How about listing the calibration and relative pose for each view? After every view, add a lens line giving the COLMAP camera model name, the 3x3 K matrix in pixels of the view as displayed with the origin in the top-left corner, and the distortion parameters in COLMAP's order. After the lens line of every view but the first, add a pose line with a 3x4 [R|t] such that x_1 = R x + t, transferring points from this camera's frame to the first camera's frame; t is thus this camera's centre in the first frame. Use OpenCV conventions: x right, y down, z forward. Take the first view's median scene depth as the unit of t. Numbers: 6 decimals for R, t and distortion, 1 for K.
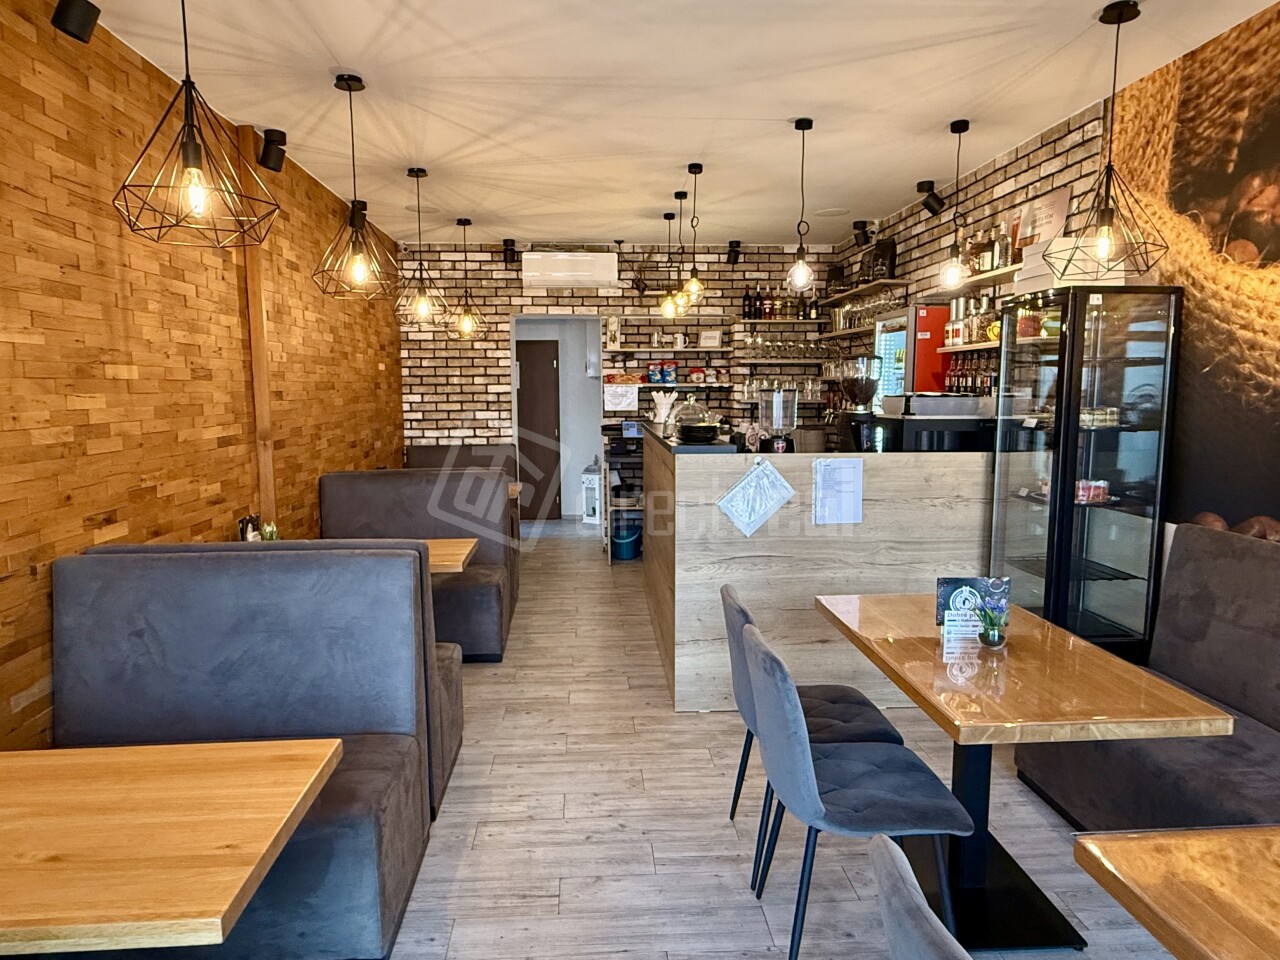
lens RADIAL K [[792.5, 0, 637.8], [0, 792.5, 479.7], [0, 0, 1]] dist [0.002276, -0.000151]
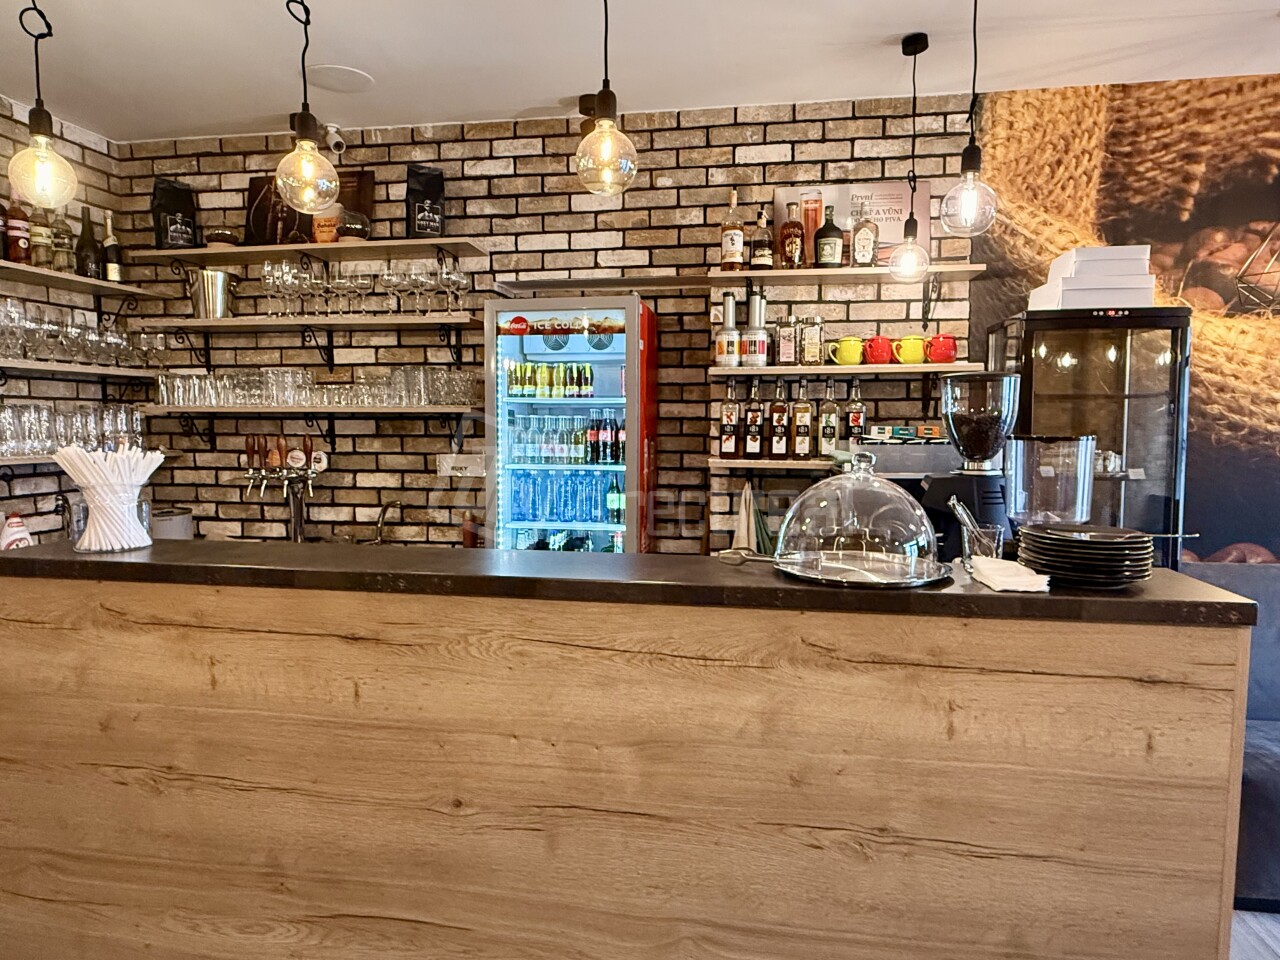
lens RADIAL K [[792.5, 0, 640.3], [0, 792.5, 481.0], [0, 0, 1]] dist [0.002276, -0.000151]
pose [[0.220035, -0.075021, 0.972603, -0.347449], [0.114019, 0.992182, 0.050736, -0.142894], [-0.968806, 0.099731, 0.226869, 1.162051]]
